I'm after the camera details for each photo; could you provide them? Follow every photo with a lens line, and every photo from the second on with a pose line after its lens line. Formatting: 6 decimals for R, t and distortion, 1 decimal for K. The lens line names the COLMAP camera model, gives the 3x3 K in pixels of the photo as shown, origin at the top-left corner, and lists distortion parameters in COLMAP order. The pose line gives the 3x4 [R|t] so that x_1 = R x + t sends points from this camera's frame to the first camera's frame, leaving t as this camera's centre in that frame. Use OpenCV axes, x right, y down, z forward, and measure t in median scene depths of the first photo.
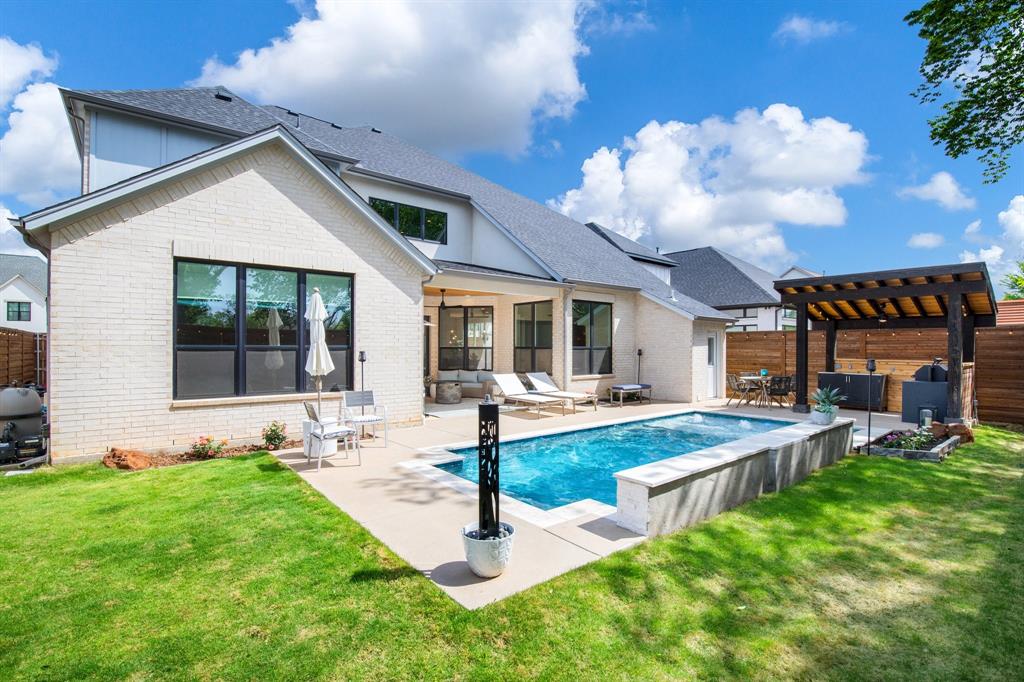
lens RADIAL K [[468.1, 0, 512.3], [0, 468.1, 347.5], [0, 0, 1]] dist [0.000791, -0.000123]
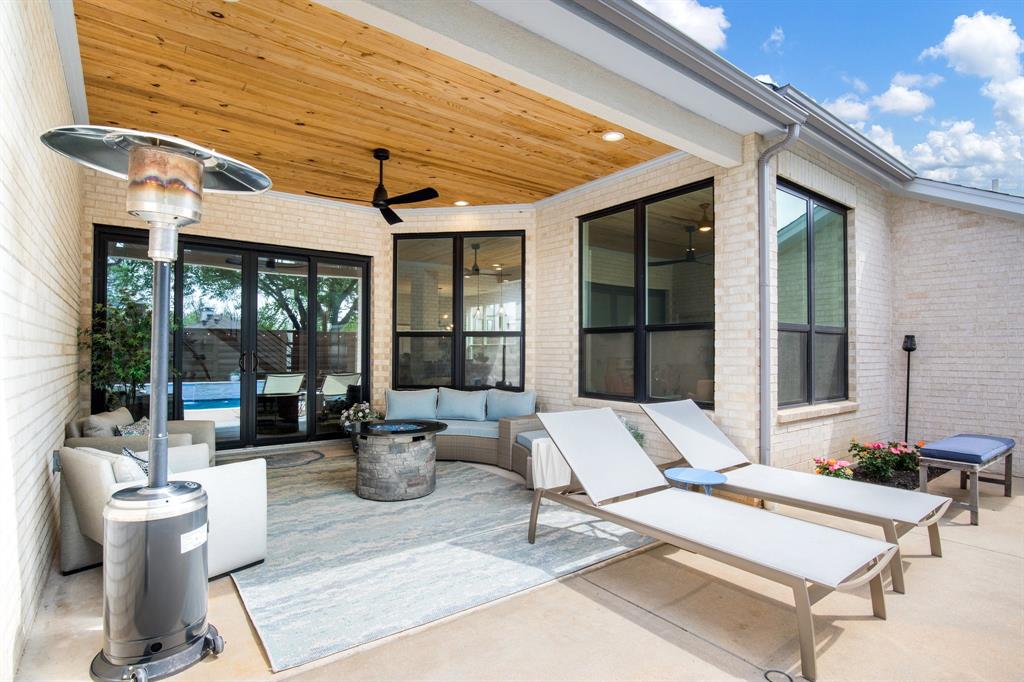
lens RADIAL K [[511.3, 0, 513.0], [0, 511.3, 353.4], [0, 0, 1]] dist [-0.000365, -0.000033]
pose [[0.999649, 0.000059, -0.026495, -0.041123], [-0.000096, 0.999999, -0.001421, 0.019893], [0.026495, 0.001424, 0.999648, 0.590213]]
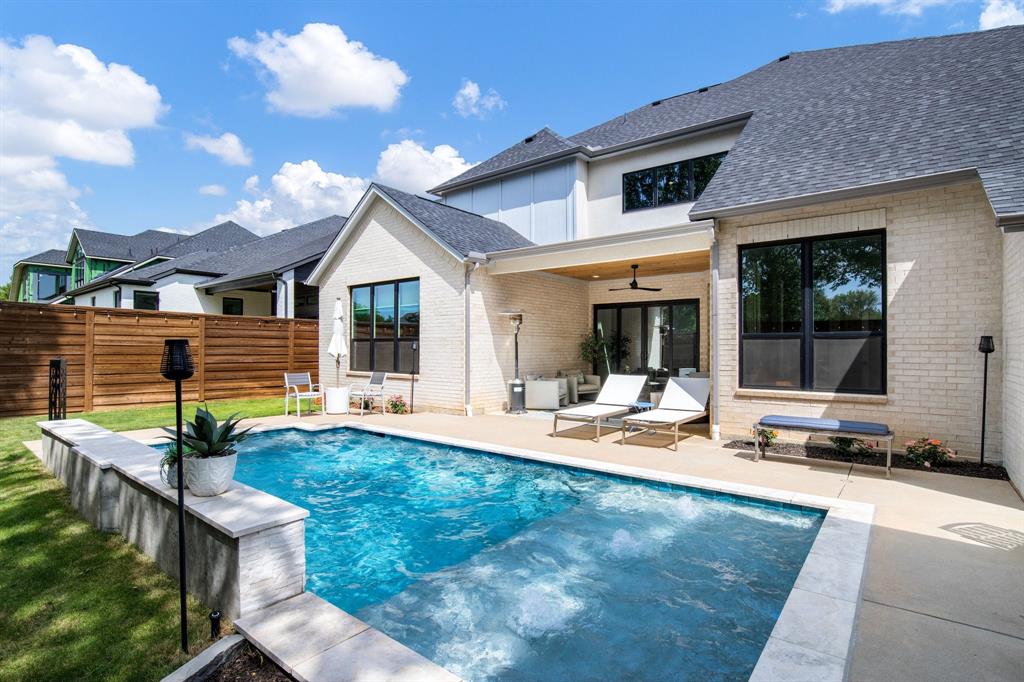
lens RADIAL K [[546.3, 0, 512.0], [0, 546.3, 341.0], [0, 0, 1]] dist [-0.001659, -0.000223]
pose [[0.185044, 0.001755, -0.982729, 0.637133], [0.012460, 0.999914, 0.004132, 0.001837], [0.982651, -0.013009, 0.185006, 0.576205]]
